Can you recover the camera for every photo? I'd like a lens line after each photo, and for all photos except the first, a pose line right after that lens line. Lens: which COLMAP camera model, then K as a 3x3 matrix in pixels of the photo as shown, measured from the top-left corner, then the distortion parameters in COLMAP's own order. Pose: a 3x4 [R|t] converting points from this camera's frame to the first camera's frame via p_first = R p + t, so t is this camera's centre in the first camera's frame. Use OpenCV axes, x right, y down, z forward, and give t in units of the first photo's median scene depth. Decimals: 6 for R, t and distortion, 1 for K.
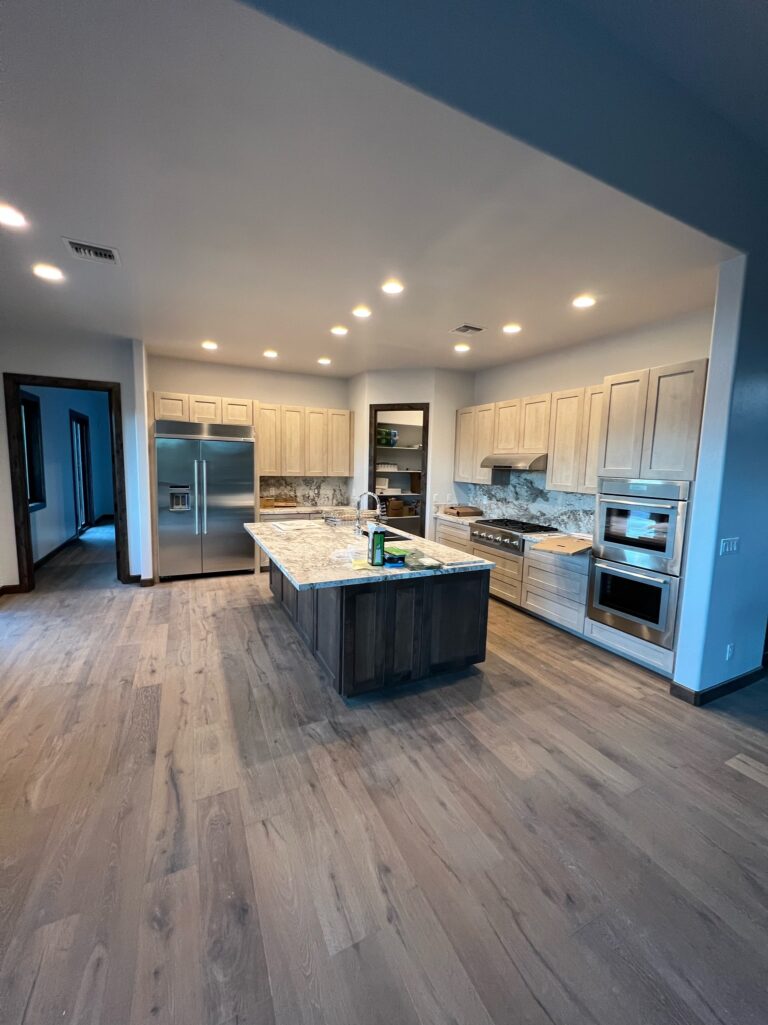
lens RADIAL K [[409.3, 0, 385.4], [0, 409.3, 510.1], [0, 0, 1]] dist [-0.001257, 0.000566]
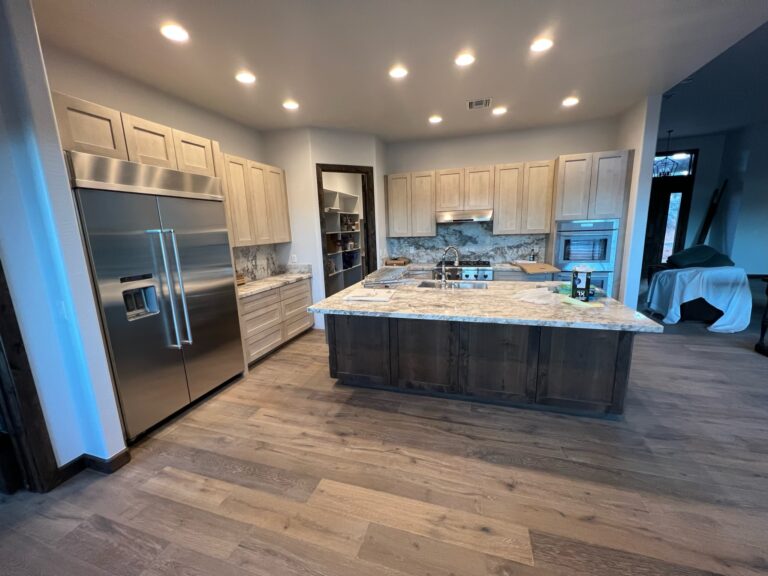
lens RADIAL K [[306.7, 0, 381.2], [0, 306.7, 287.0], [0, 0, 1]] dist [-0.001257, 0.000566]
pose [[0.687339, -0.187549, 0.701705, -0.663988], [0.137416, 0.982218, 0.127921, -0.060562], [-0.713219, 0.008500, 0.700890, 0.525151]]
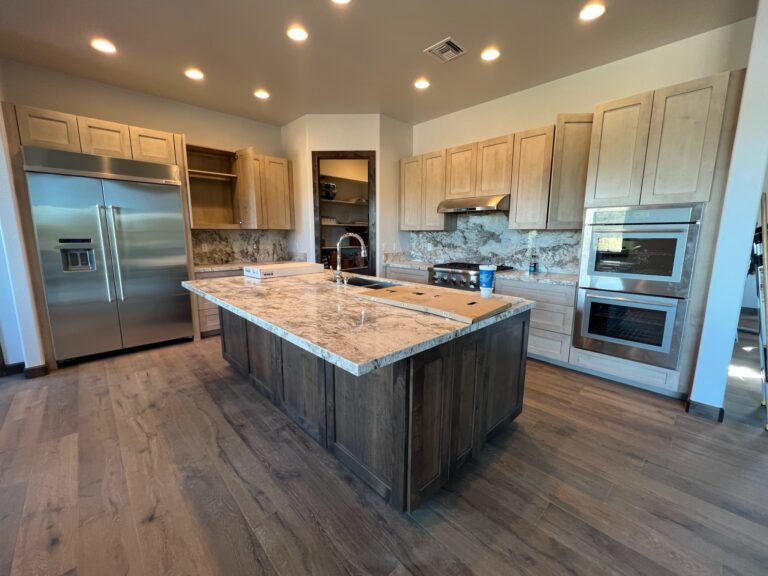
lens RADIAL K [[315.1, 0, 380.9], [0, 315.1, 287.1], [0, 0, 1]] dist [-0.002124, 0.000852]
pose [[0.954409, -0.072486, 0.289568, -0.162053], [0.056659, 0.996424, 0.062685, 0.027870], [-0.293076, -0.043421, 0.955103, 0.319768]]
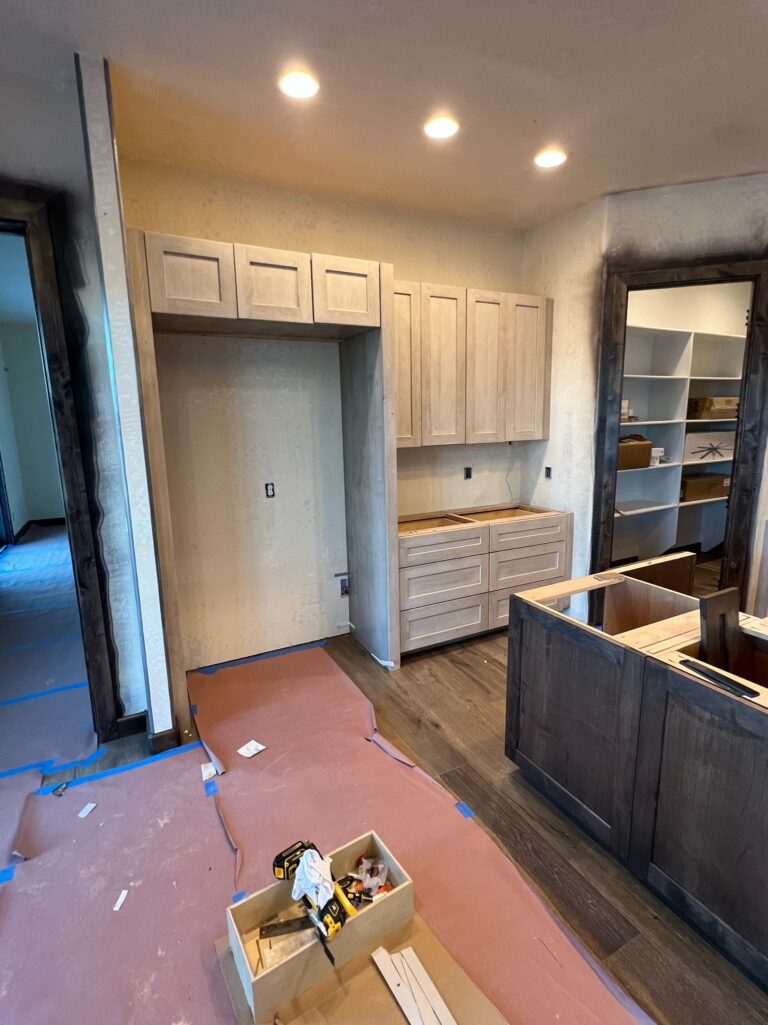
lens RADIAL K [[500.7, 0, 385.8], [0, 500.7, 506.7], [0, 0, 1]] dist [-0.001576, 0.001075]
pose [[0.998490, -0.050483, 0.021655, -0.420264], [0.048901, 0.996470, 0.068238, -0.076892], [-0.025023, -0.067076, 0.997434, 0.604428]]
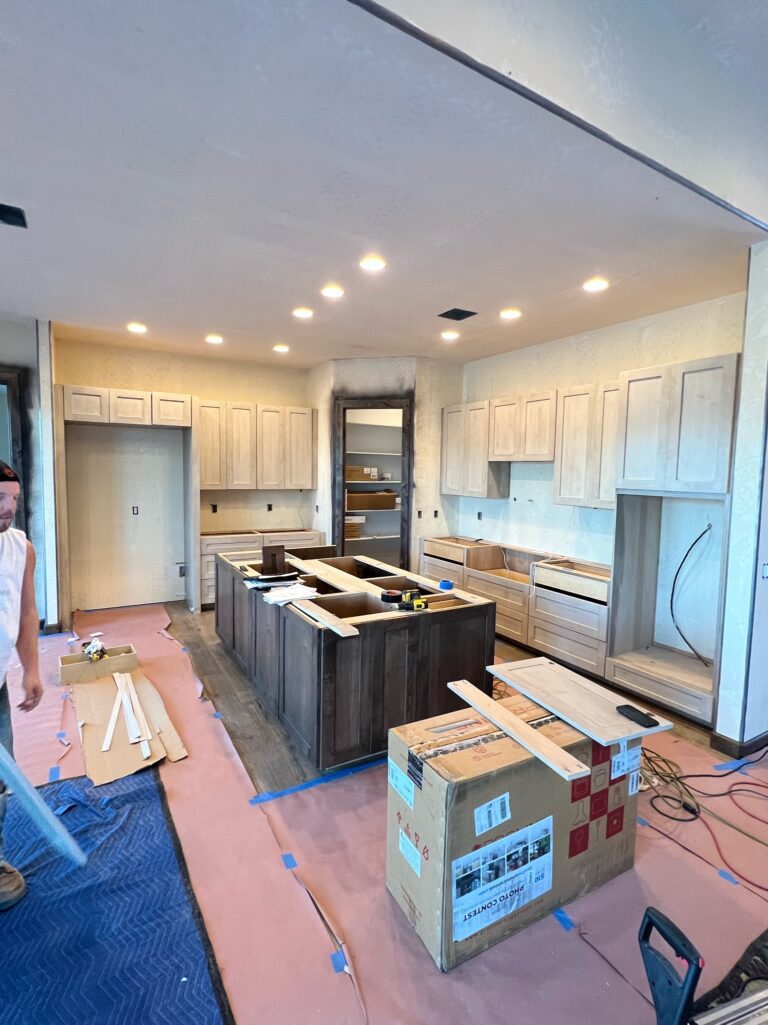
lens RADIAL K [[500.7, 0, 384.4], [0, 500.7, 509.0], [0, 0, 1]] dist [-0.001576, 0.001075]
pose [[0.997143, -0.012868, 0.074429, -0.028554], [0.015439, 0.999300, -0.034064, -0.009567], [-0.073939, 0.035116, 0.996644, 0.004350]]
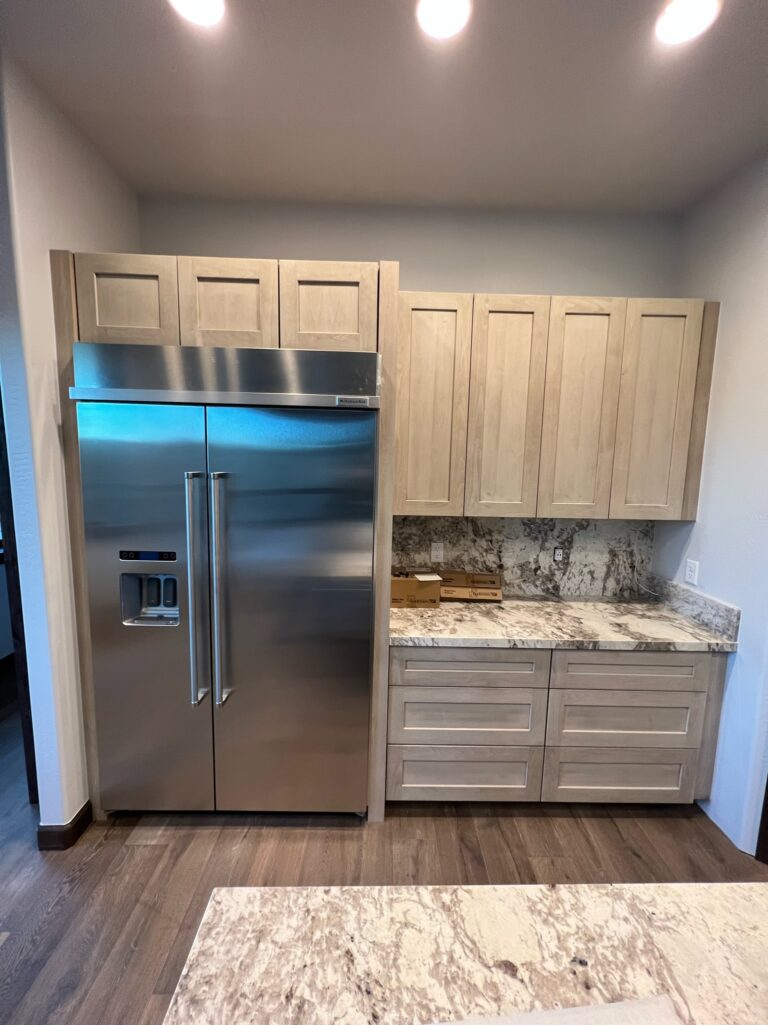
lens RADIAL K [[409.3, 0, 385.5], [0, 409.3, 509.2], [0, 0, 1]] dist [-0.001257, 0.000566]
pose [[0.906995, 0.048061, -0.418391, -0.236315], [-0.046640, 0.998819, 0.013626, -0.123205], [0.418552, 0.007155, 0.908165, 0.913466]]
